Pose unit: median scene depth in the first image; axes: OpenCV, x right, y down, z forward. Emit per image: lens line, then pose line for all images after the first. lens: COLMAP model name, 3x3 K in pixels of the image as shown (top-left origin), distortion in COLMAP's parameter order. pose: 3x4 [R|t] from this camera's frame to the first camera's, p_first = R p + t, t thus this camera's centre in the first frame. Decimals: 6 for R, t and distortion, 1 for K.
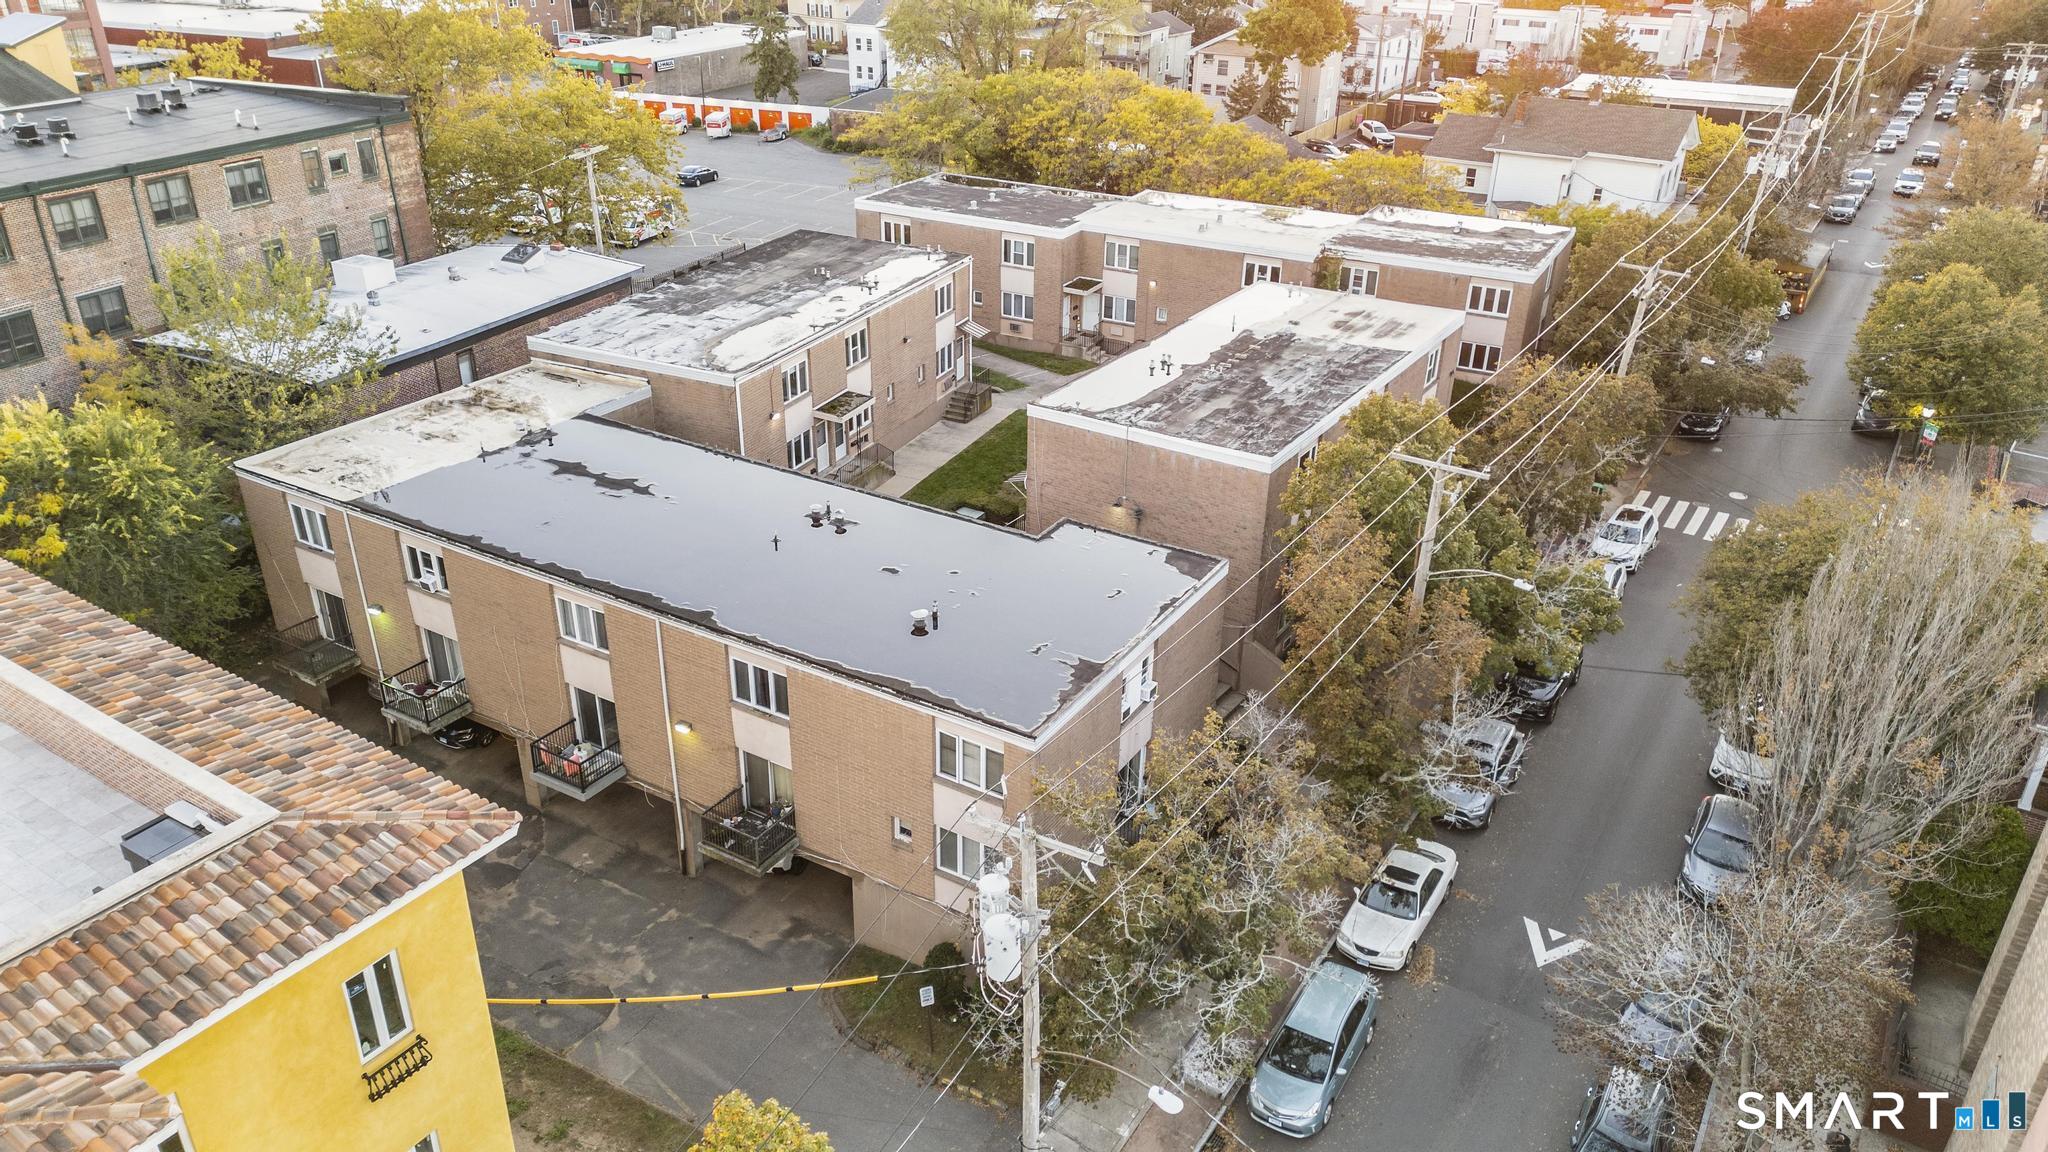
lens RADIAL K [[1428.1, 0, 1020.7], [0, 1428.1, 587.0], [0, 0, 1]] dist [0.071885, -0.061729]
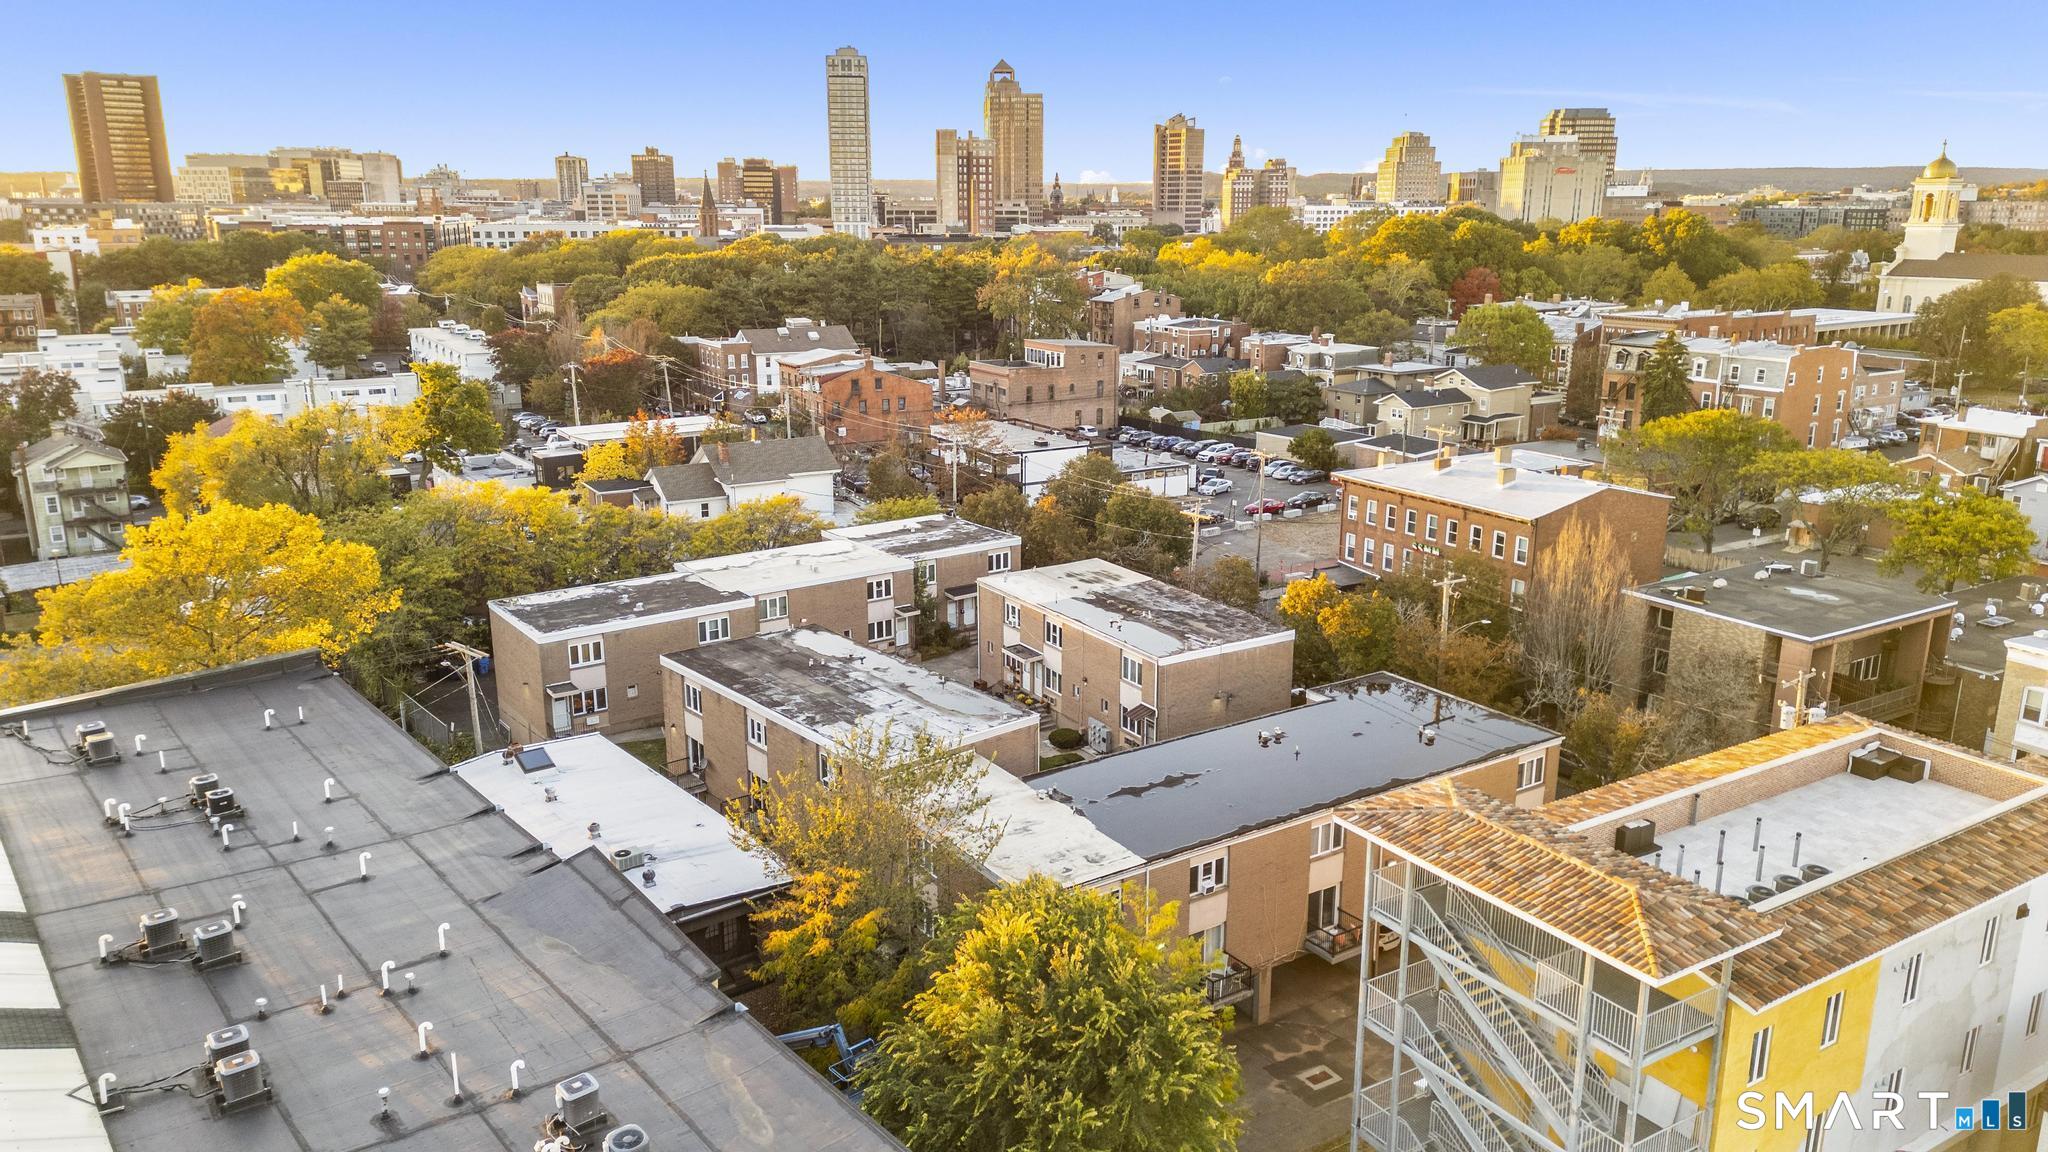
lens RADIAL K [[1428.1, 0, 1019.7], [0, 1428.1, 569.1], [0, 0, 1]] dist [0.071885, -0.061729]
pose [[0.440172, -0.241545, 0.864814, -1.149623], [0.423615, 0.905079, 0.037180, -0.286305], [-0.791706, 0.349982, 0.500713, 0.290027]]
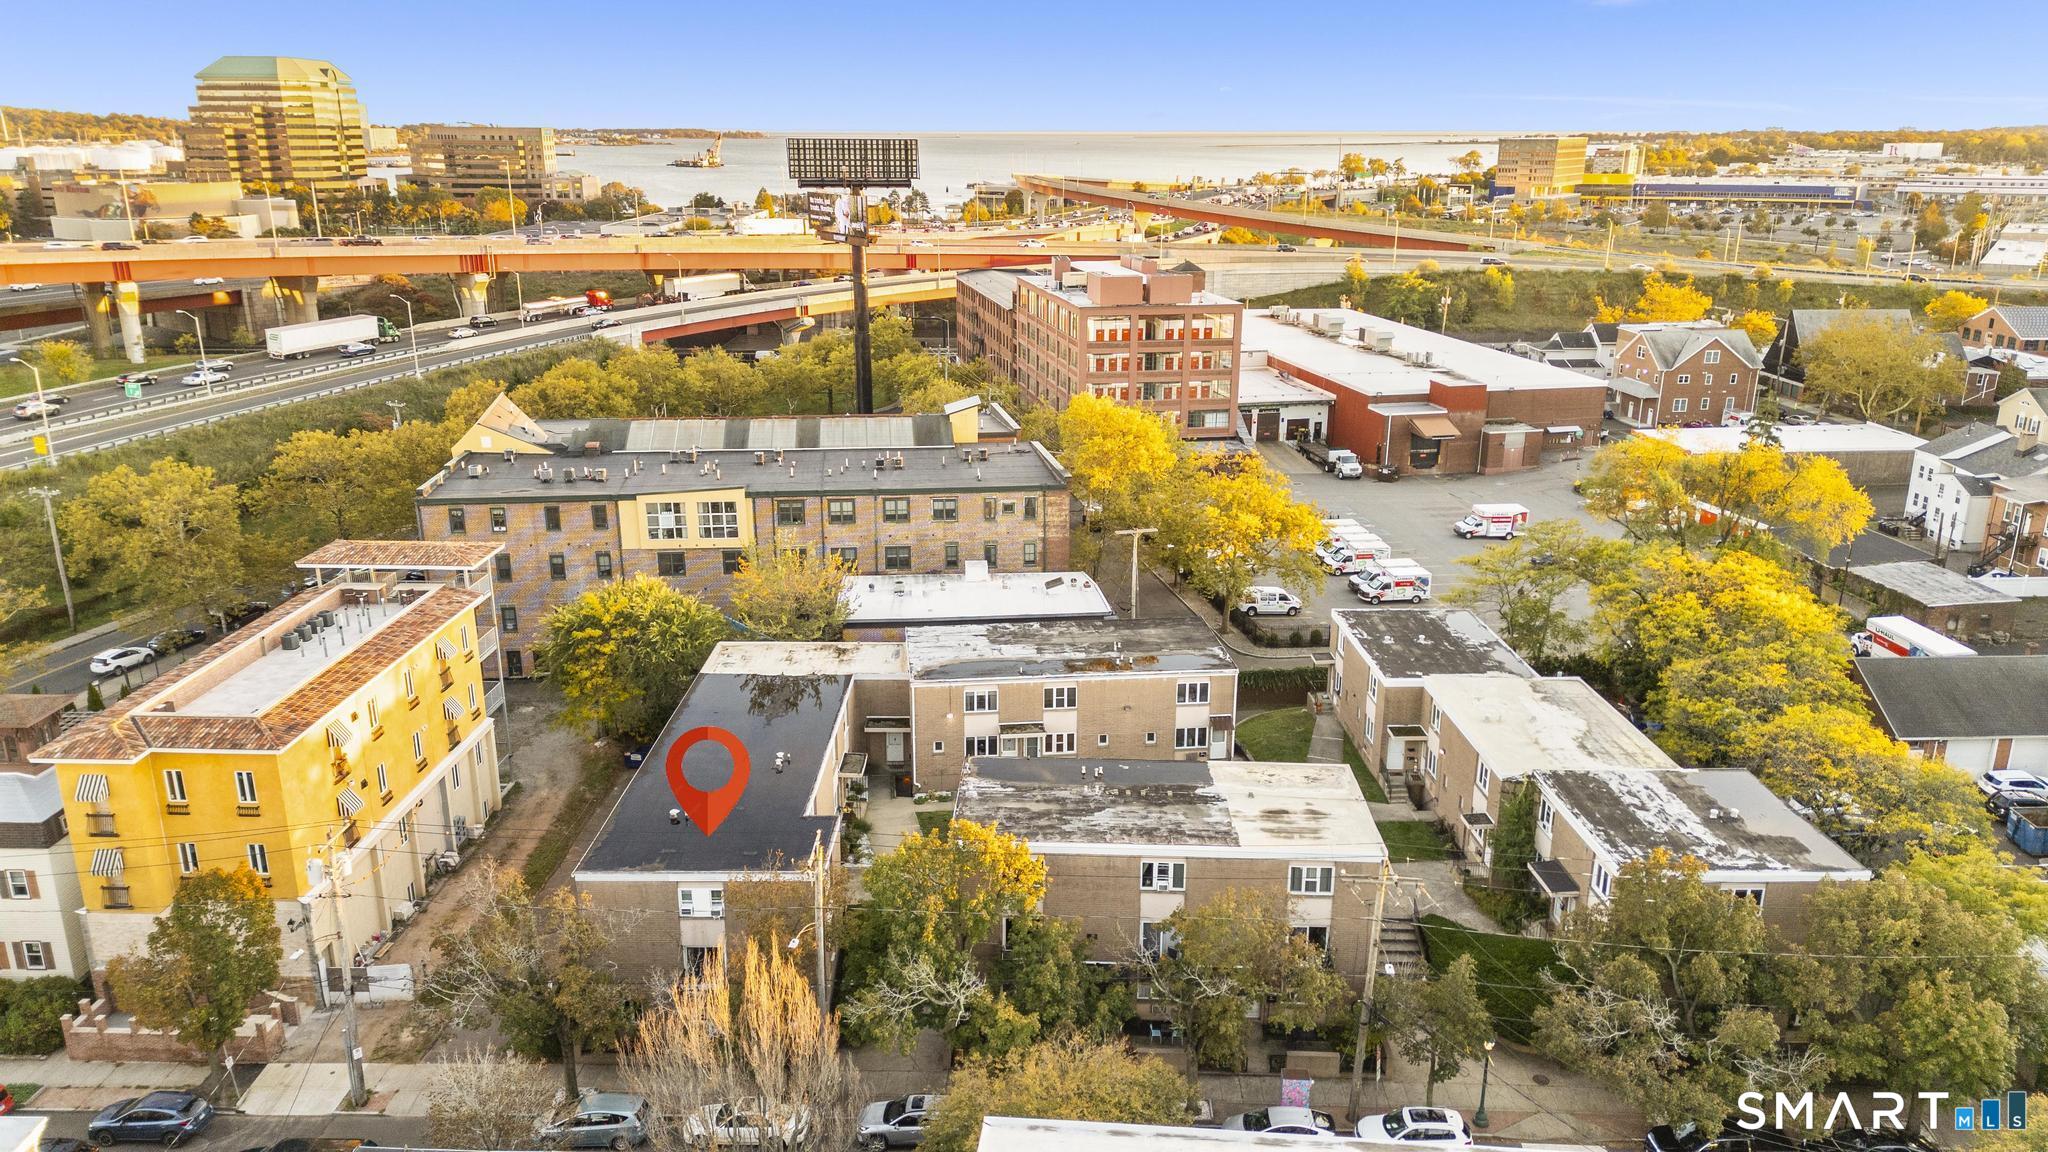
lens RADIAL K [[1428.1, 0, 1028.2], [0, 1428.1, 567.6], [0, 0, 1]] dist [0.071885, -0.061729]
pose [[0.508856, 0.237392, -0.827473, 1.044455], [-0.391210, 0.920005, 0.023363, -0.316978], [0.766825, 0.311827, 0.561020, 0.142609]]
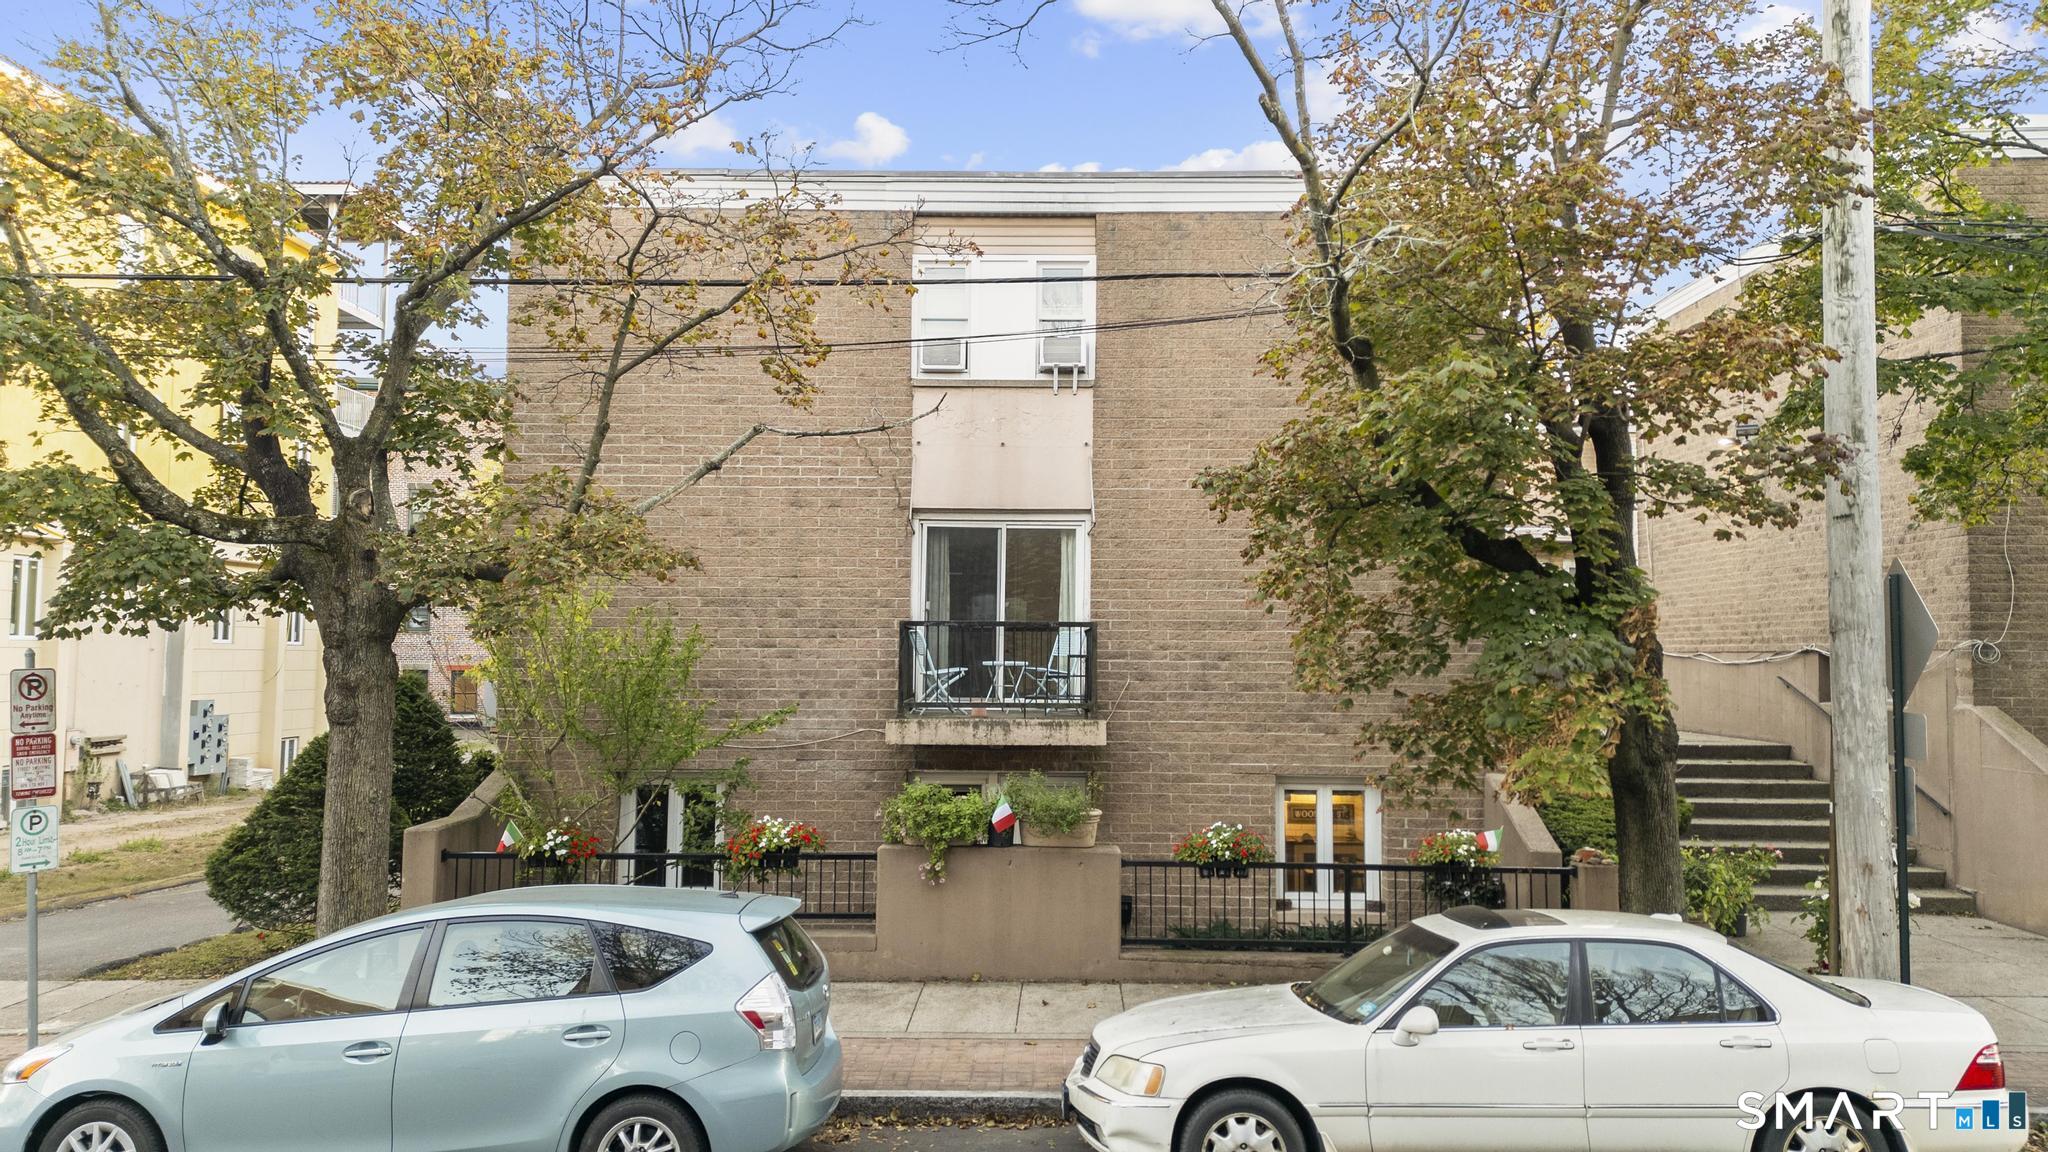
lens RADIAL K [[1428.1, 0, 1022.5], [0, 1428.1, 580.4], [0, 0, 1]] dist [0.071885, -0.061729]
pose [[0.523400, -0.059237, -0.850026, 0.285386], [-0.397964, 0.865100, -0.305332, 0.177061], [0.753444, 0.498090, 0.429219, 0.566509]]
